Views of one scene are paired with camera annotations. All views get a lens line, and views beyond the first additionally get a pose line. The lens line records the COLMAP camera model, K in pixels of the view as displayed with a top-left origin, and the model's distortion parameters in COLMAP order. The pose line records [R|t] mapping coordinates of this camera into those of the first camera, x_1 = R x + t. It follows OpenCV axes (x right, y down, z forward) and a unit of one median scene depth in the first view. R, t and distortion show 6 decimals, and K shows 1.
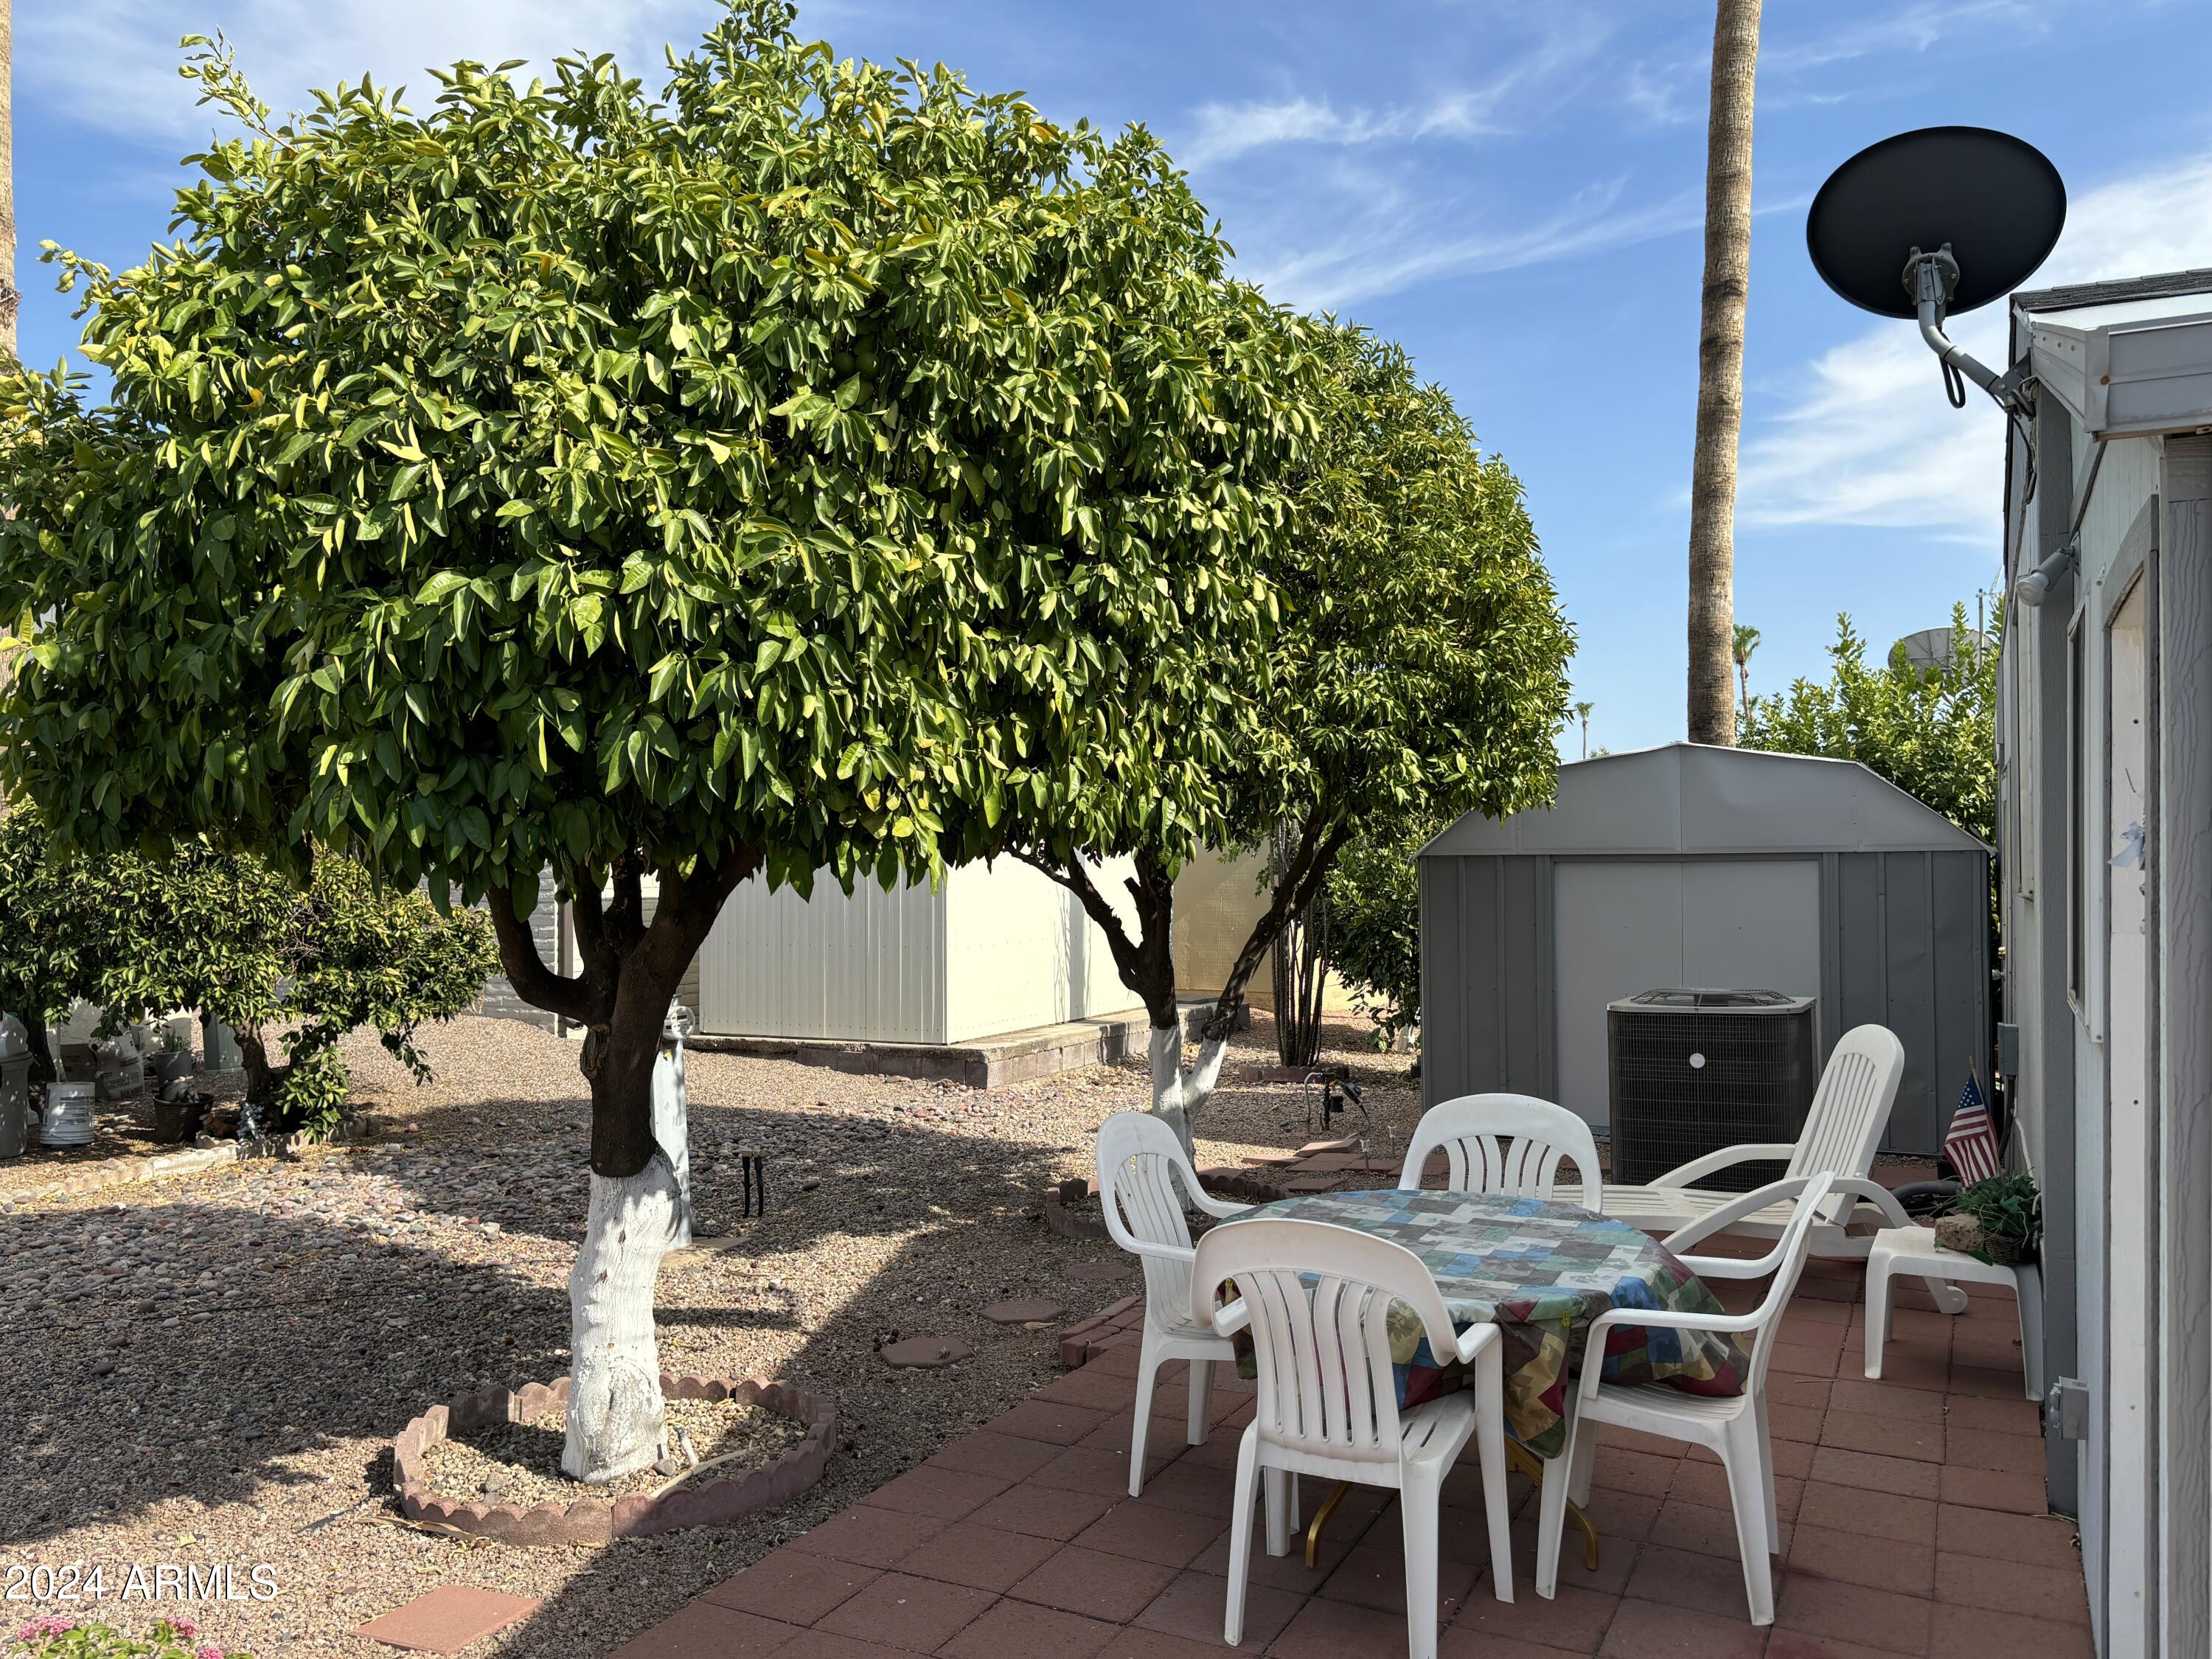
lens RADIAL K [[1676.2, 0, 1123.5], [0, 1676.2, 831.9], [0, 0, 1]] dist [0.035126, -0.043987]
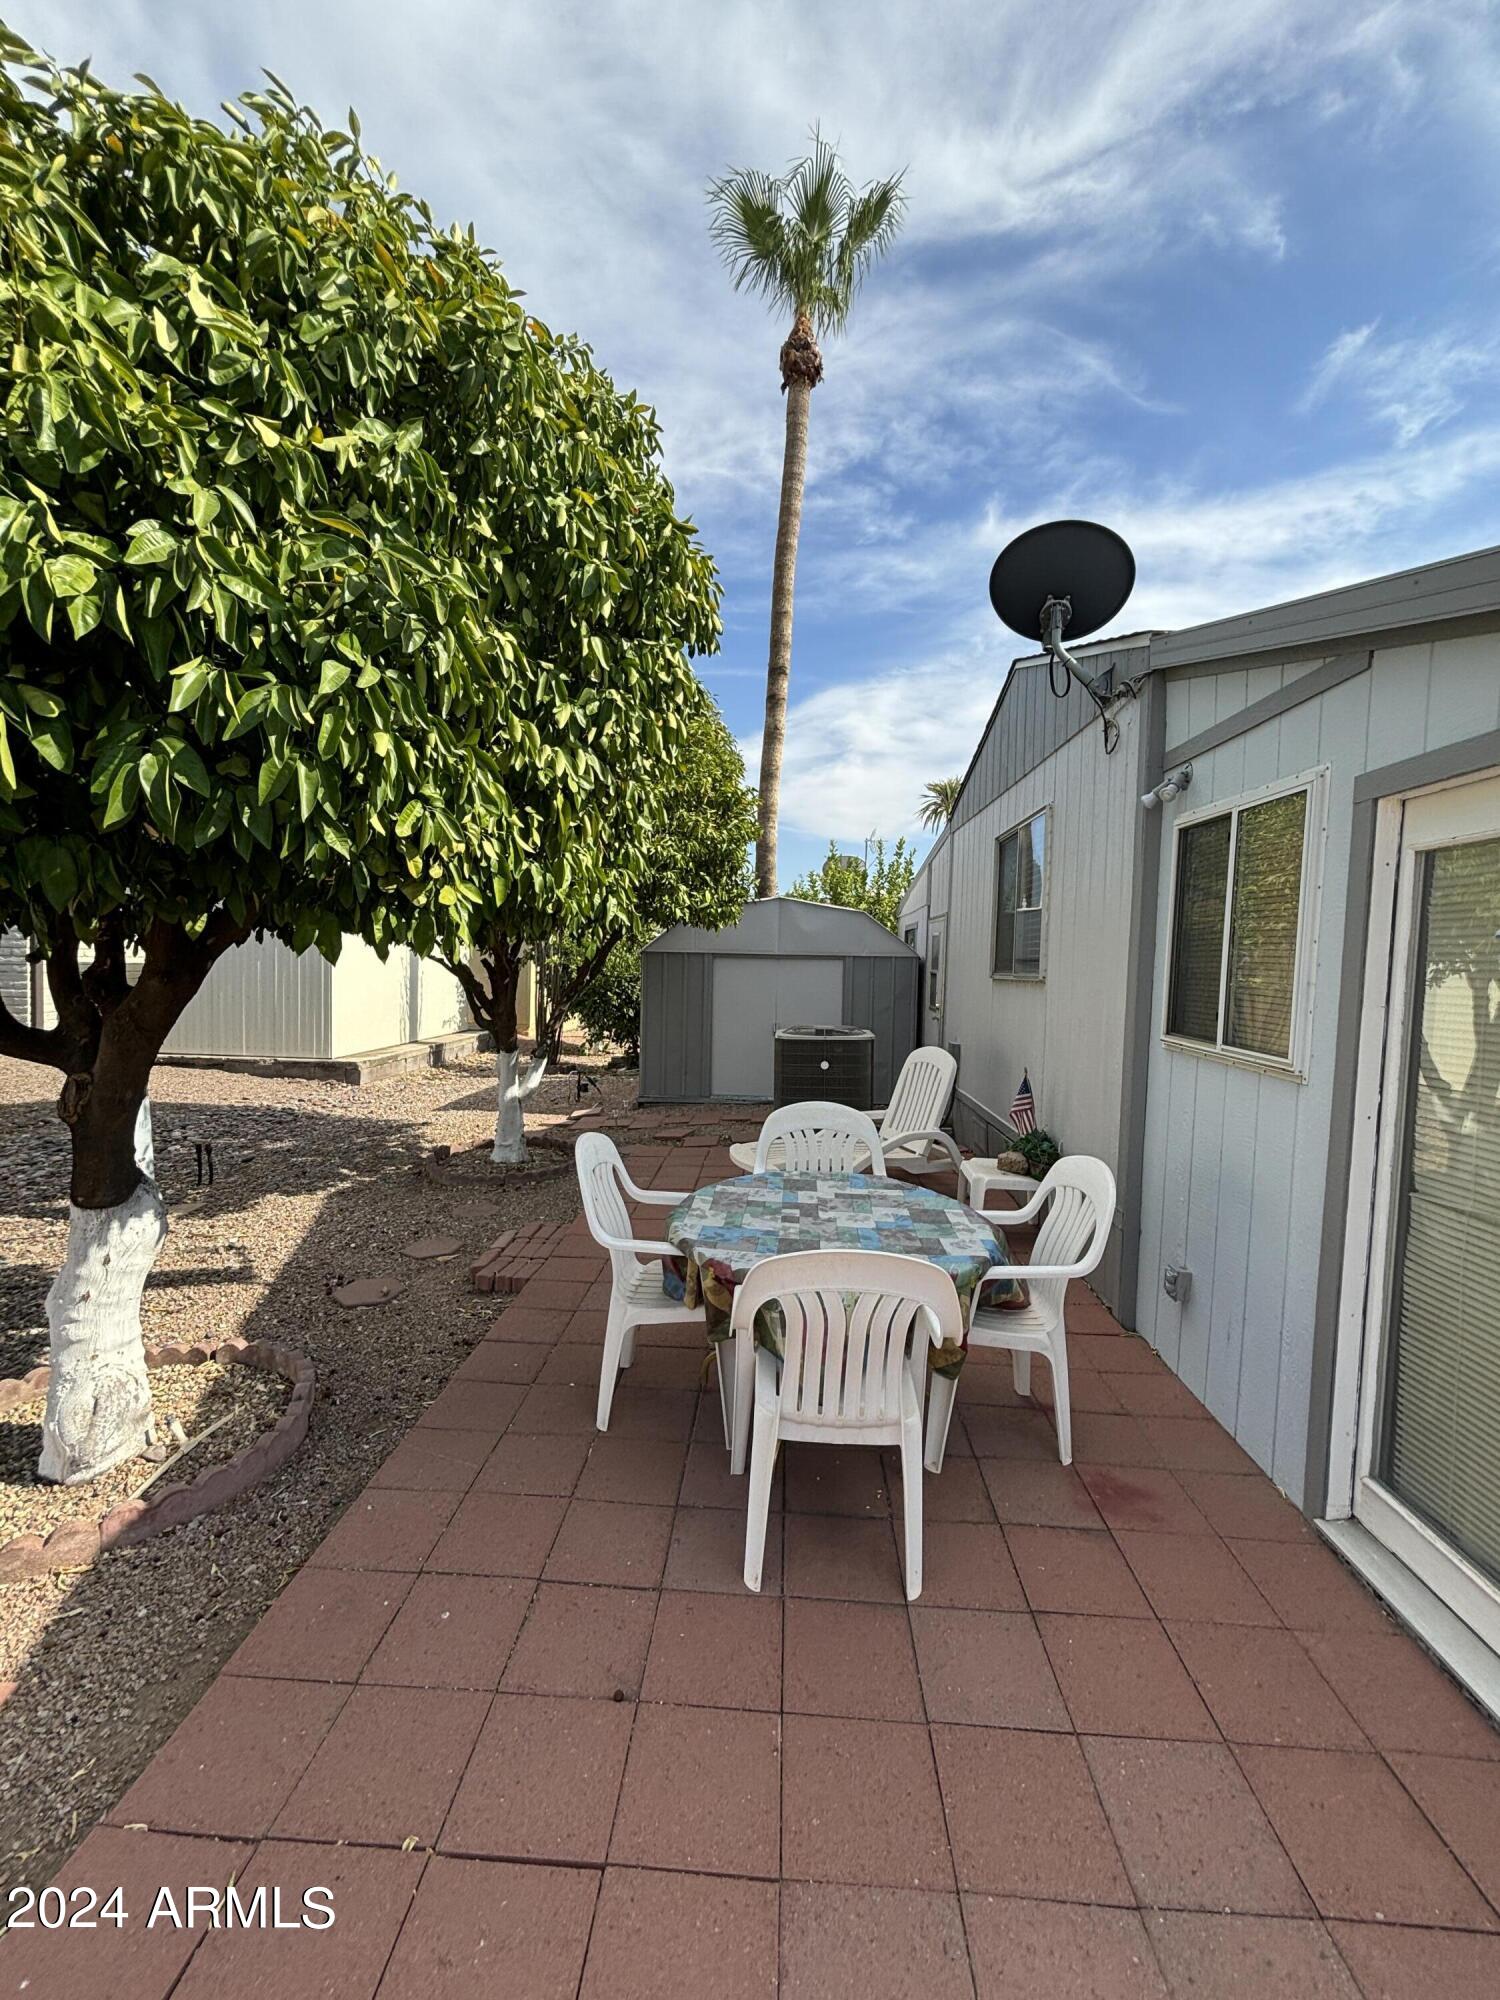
lens RADIAL K [[795.0, 0, 744.9], [0, 795.0, 991.3], [0, 0, 1]] dist [0.002280, 0.003228]
pose [[0.918401, 0.011947, 0.395471, -0.121881], [-0.034635, 0.998134, 0.050280, 0.019980], [-0.394132, -0.059874, 0.917101, 0.362419]]
